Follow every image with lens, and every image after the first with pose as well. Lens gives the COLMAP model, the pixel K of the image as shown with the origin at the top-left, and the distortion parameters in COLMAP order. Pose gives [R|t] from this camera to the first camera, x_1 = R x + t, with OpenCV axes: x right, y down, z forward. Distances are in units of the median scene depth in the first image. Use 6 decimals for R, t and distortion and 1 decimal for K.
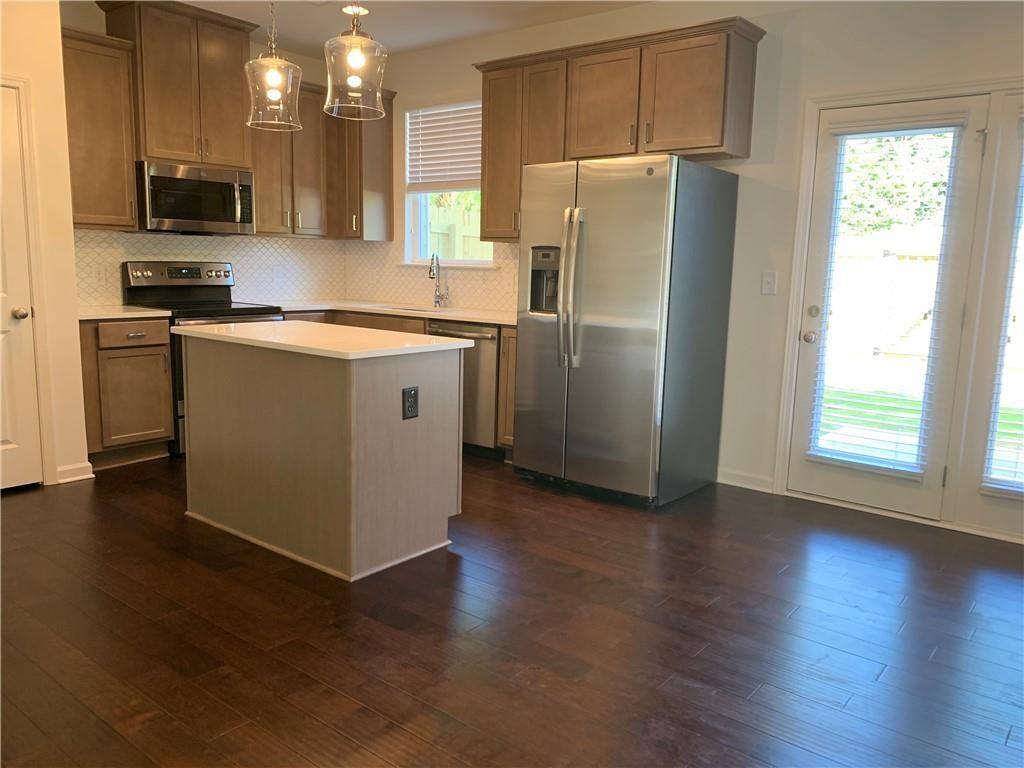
lens RADIAL K [[780.5, 0, 510.8], [0, 780.5, 379.3], [0, 0, 1]] dist [0.087752, -0.197300]
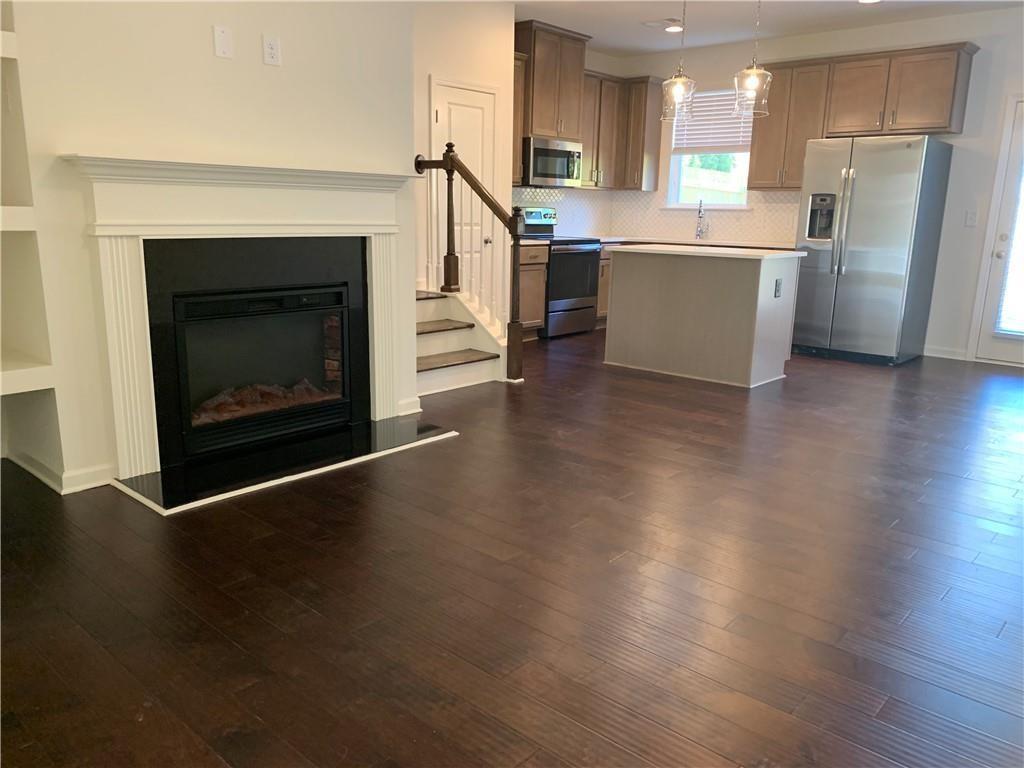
lens RADIAL K [[778.1, 0, 500.5], [0, 778.1, 385.8], [0, 0, 1]] dist [0.000003, -0.013855]
pose [[0.997561, 0.008830, -0.069246, -0.440468], [-0.003717, 0.997279, 0.073632, 0.085787], [0.069708, -0.073195, 0.994879, -0.529779]]
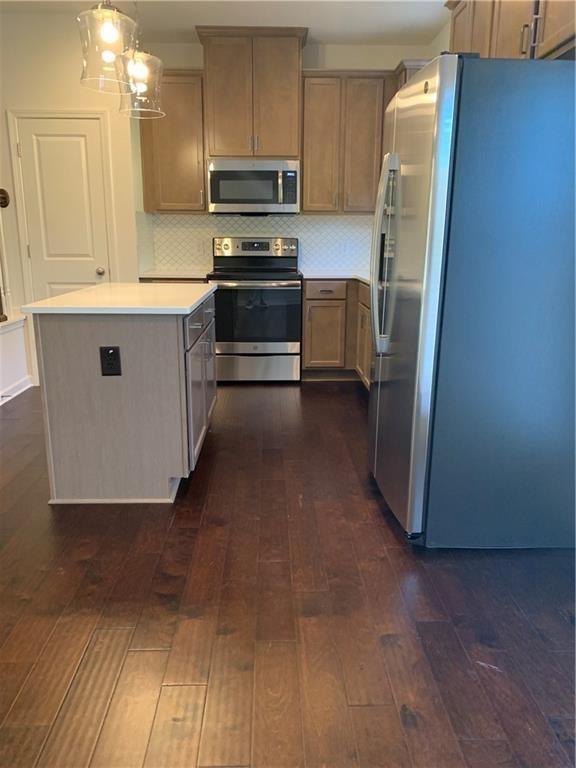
lens RADIAL K [[581.5, 0, 288.0], [0, 581.5, 384.0], [0, 0, 1]] dist [0.026667, -0.069058]
pose [[0.648118, 0.168634, -0.742634, 0.444964], [-0.105642, 0.985655, 0.131621, -0.049639], [0.754177, -0.006853, 0.656636, 0.472897]]
